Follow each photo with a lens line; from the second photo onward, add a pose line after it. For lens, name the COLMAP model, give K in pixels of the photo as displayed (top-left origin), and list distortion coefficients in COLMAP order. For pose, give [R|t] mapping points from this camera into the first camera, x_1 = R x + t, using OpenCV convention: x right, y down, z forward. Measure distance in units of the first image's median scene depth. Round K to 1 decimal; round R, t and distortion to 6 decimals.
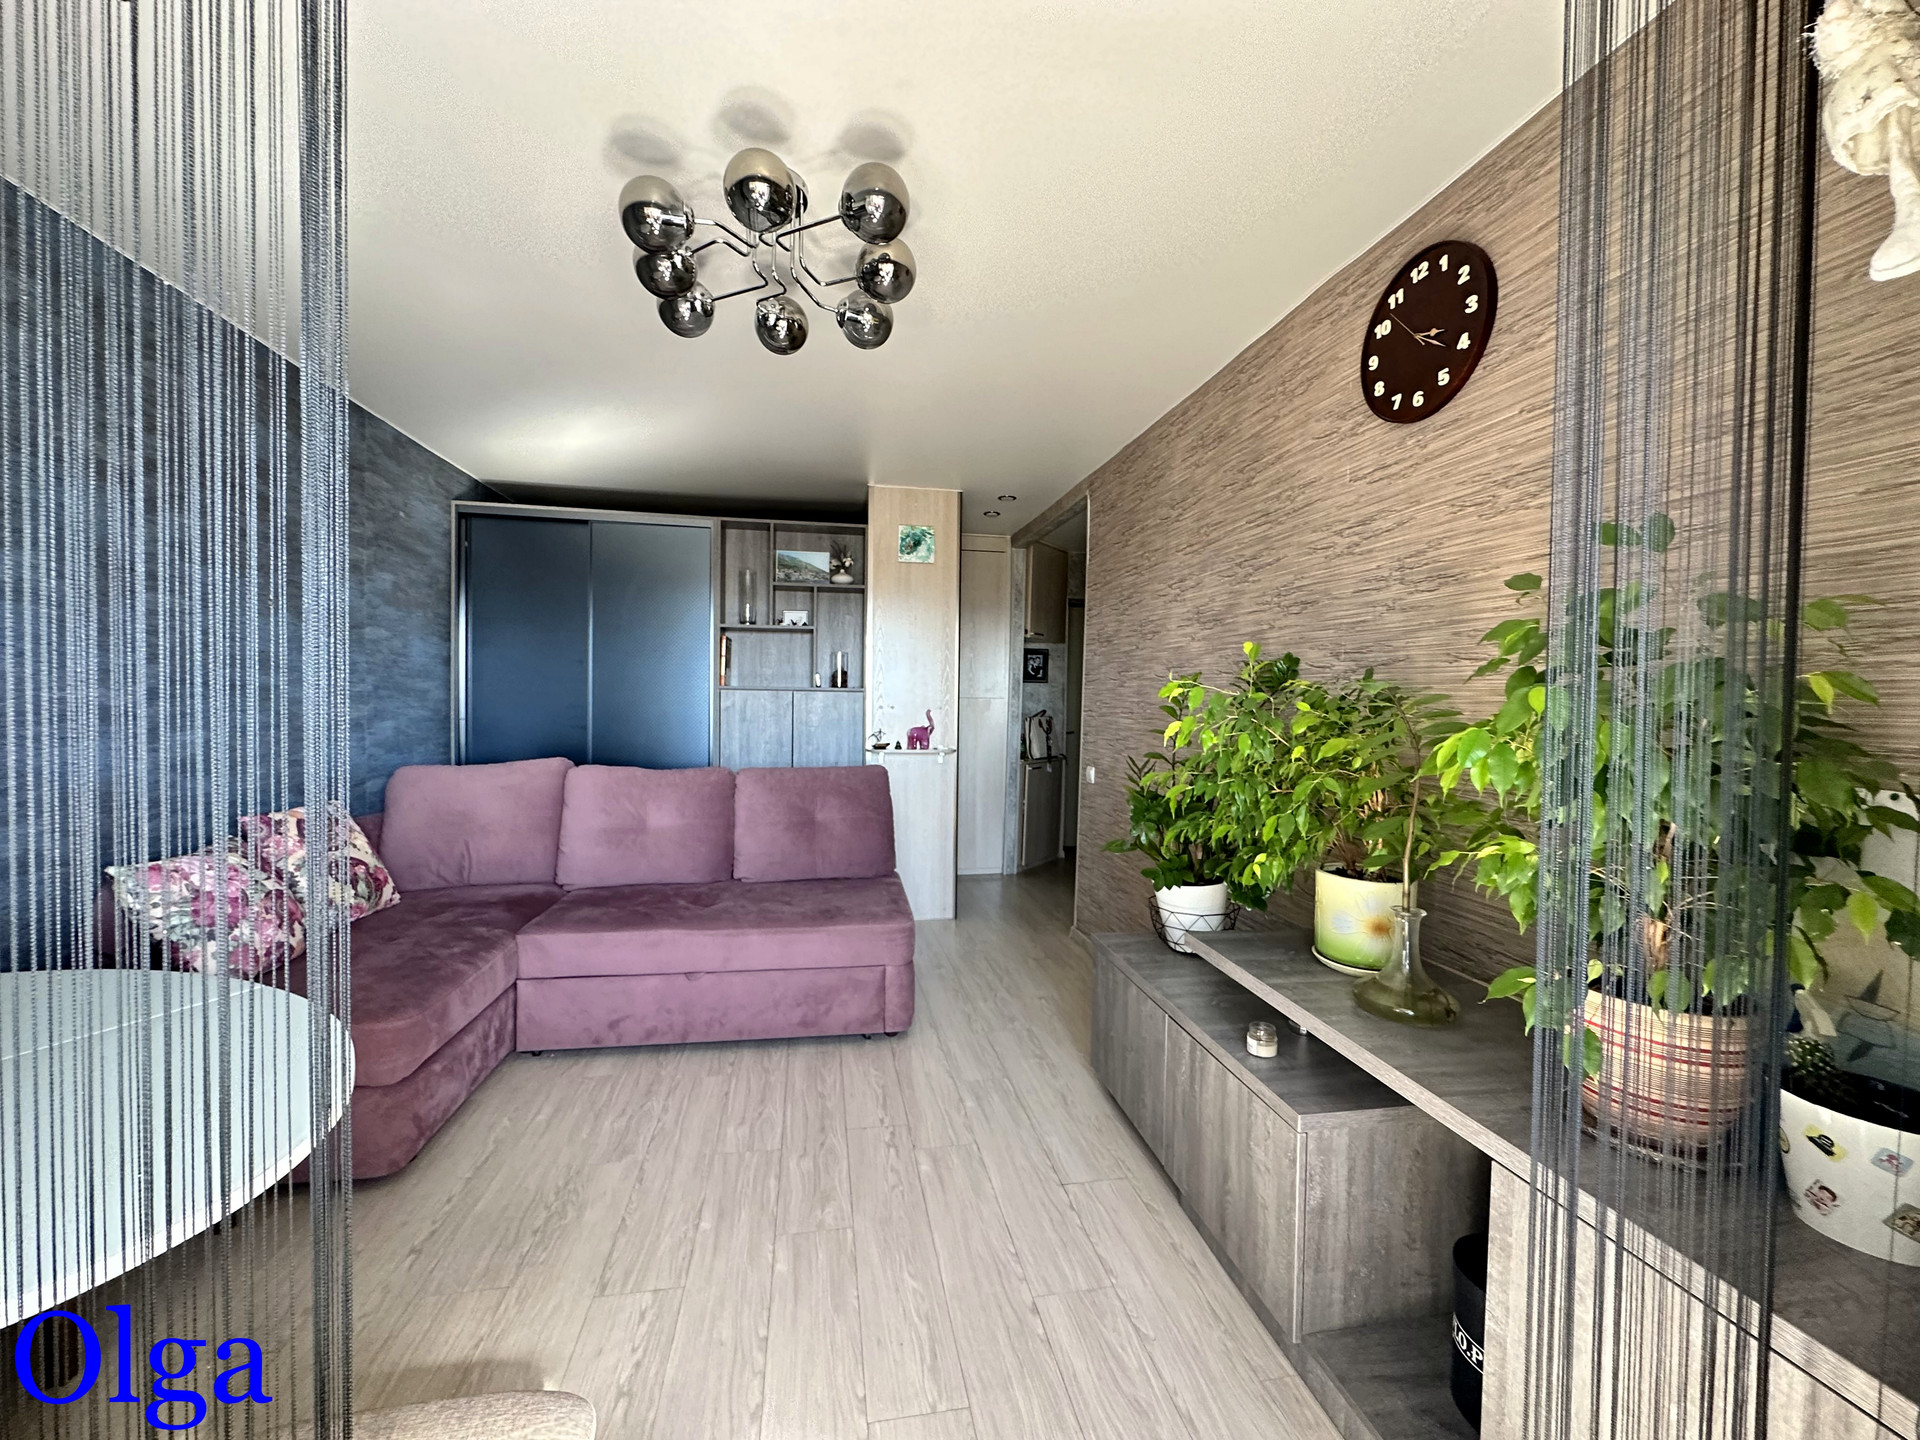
lens RADIAL K [[770.2, 0, 960.0], [0, 770.2, 720.0], [0, 0, 1]] dist [-0.002219, -0.000027]
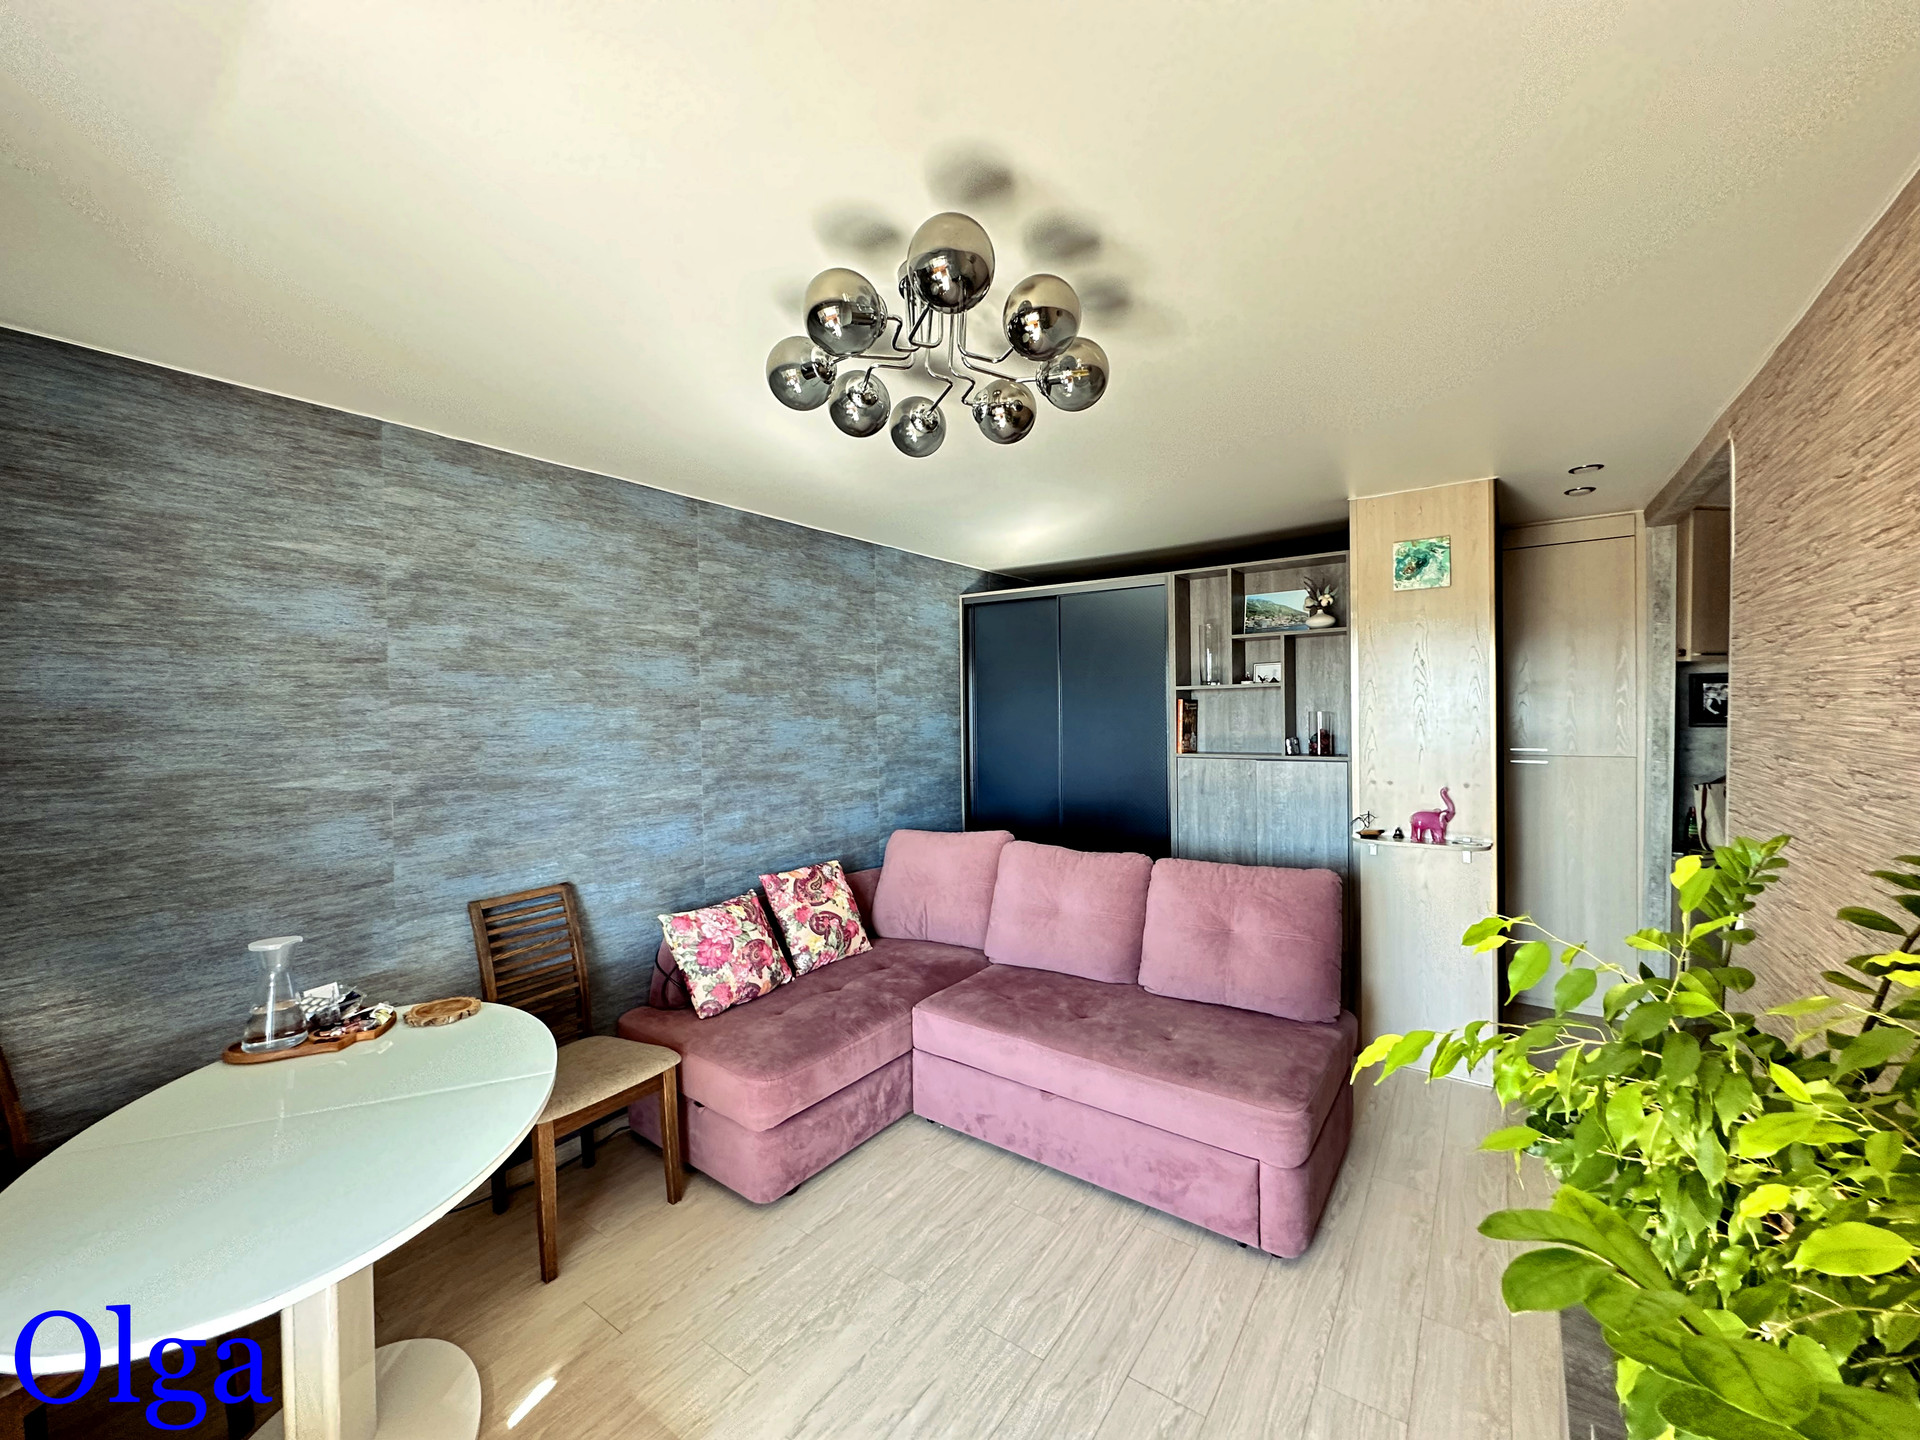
lens RADIAL K [[765.8, 0, 960.0], [0, 765.8, 720.0], [0, 0, 1]] dist [-0.003116, 0.000160]
pose [[0.695996, -0.015066, -0.717887, 0.249038], [0.007008, 0.999875, -0.014189, -0.109728], [0.718011, 0.004844, 0.696015, 0.261072]]
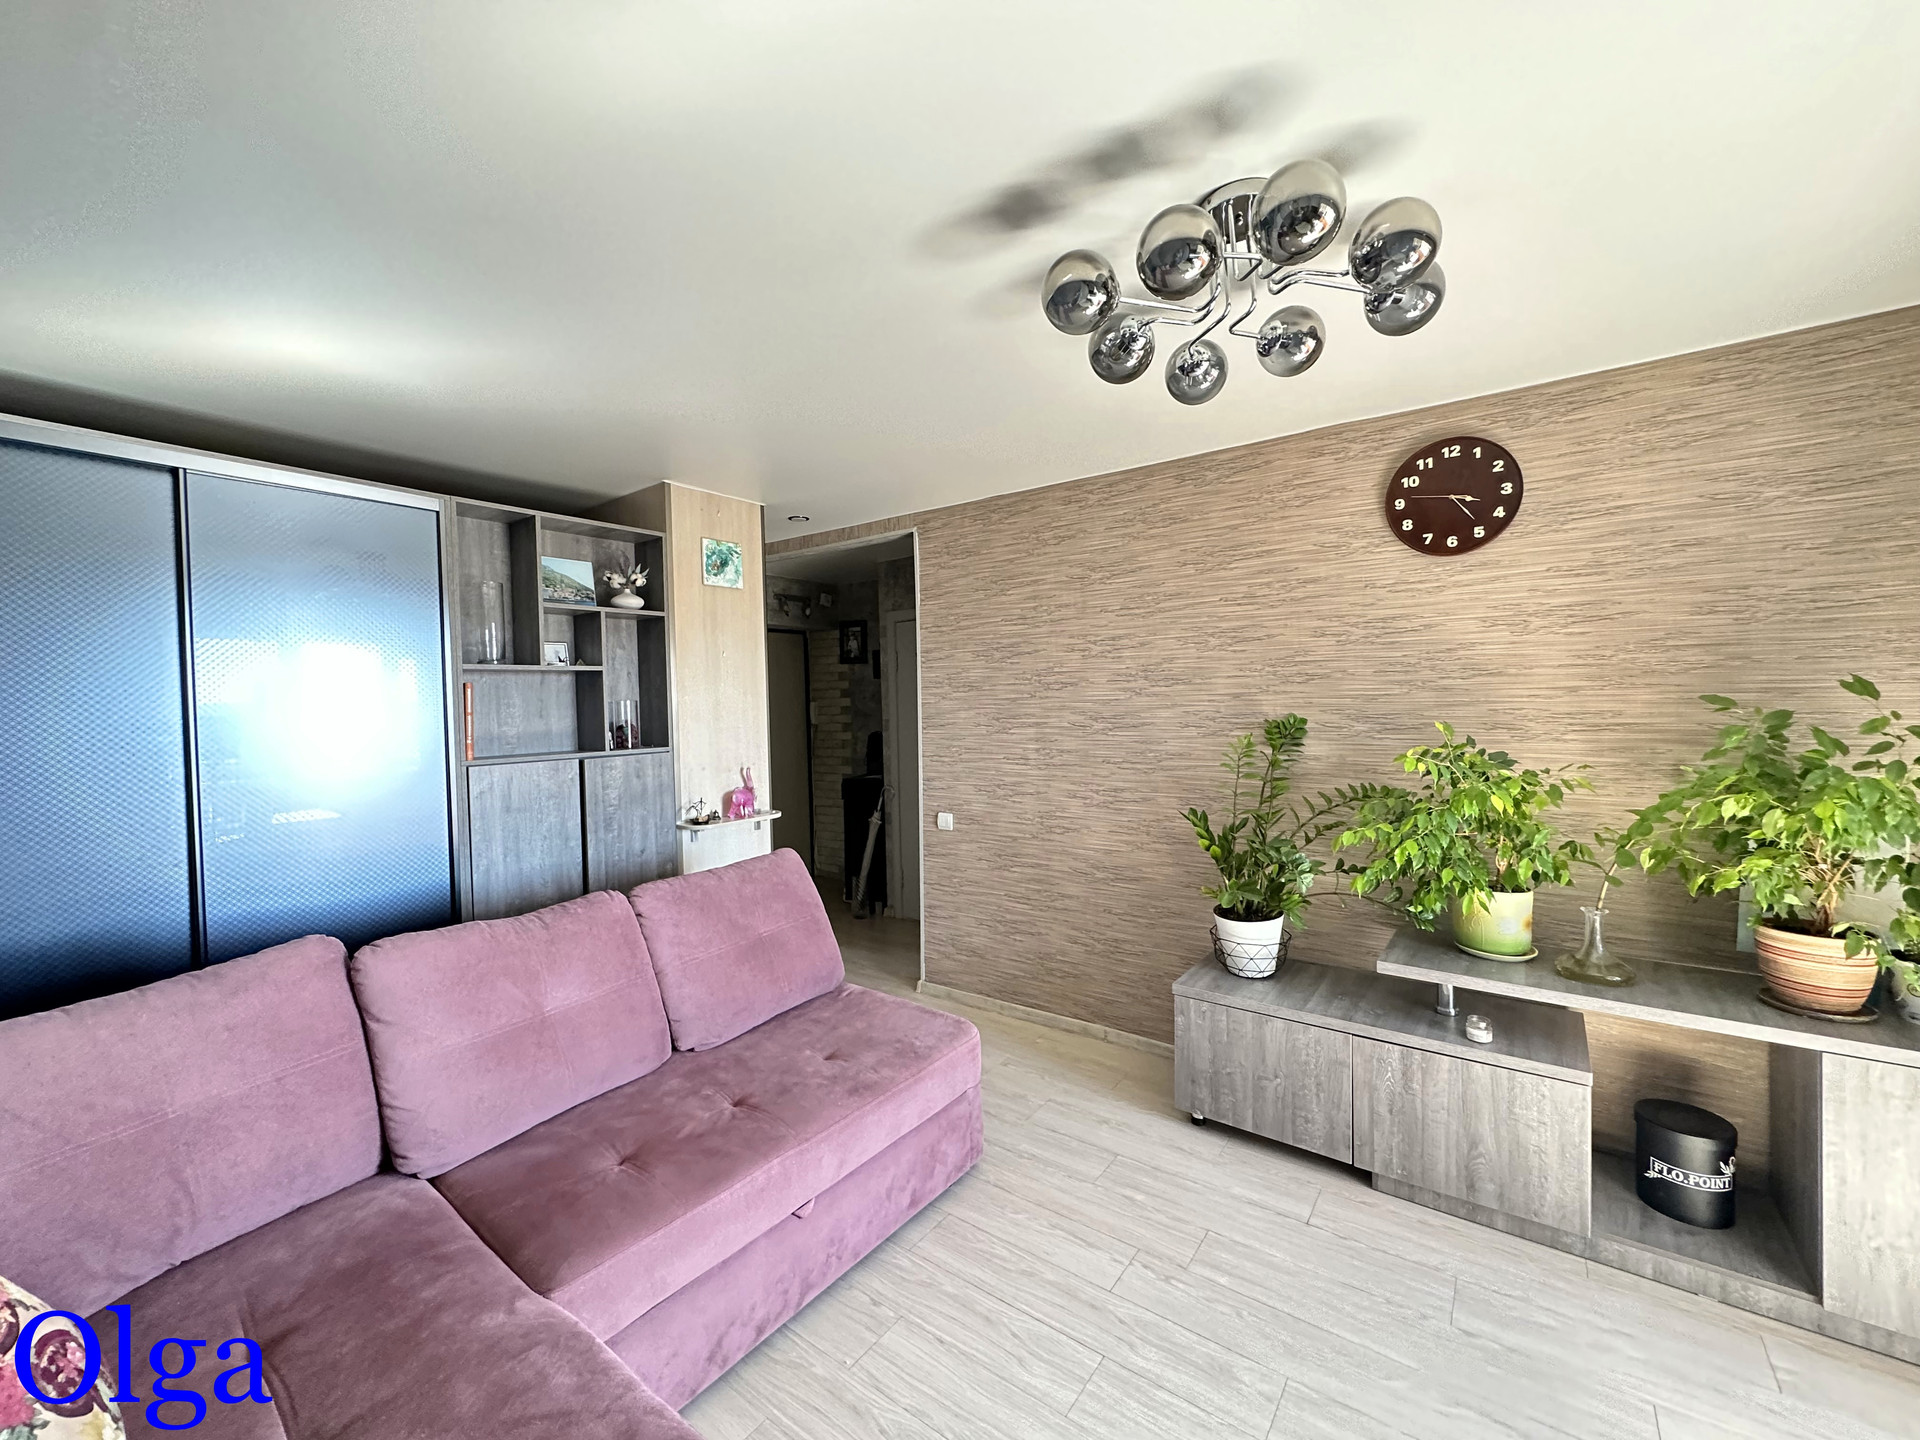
lens RADIAL K [[765.8, 0, 960.0], [0, 765.8, 720.0], [0, 0, 1]] dist [-0.003116, 0.000160]
pose [[0.730996, -0.047546, 0.680723, -0.662084], [0.049474, 0.998637, 0.016624, -0.102524], [-0.680586, 0.021526, 0.732352, 0.383716]]
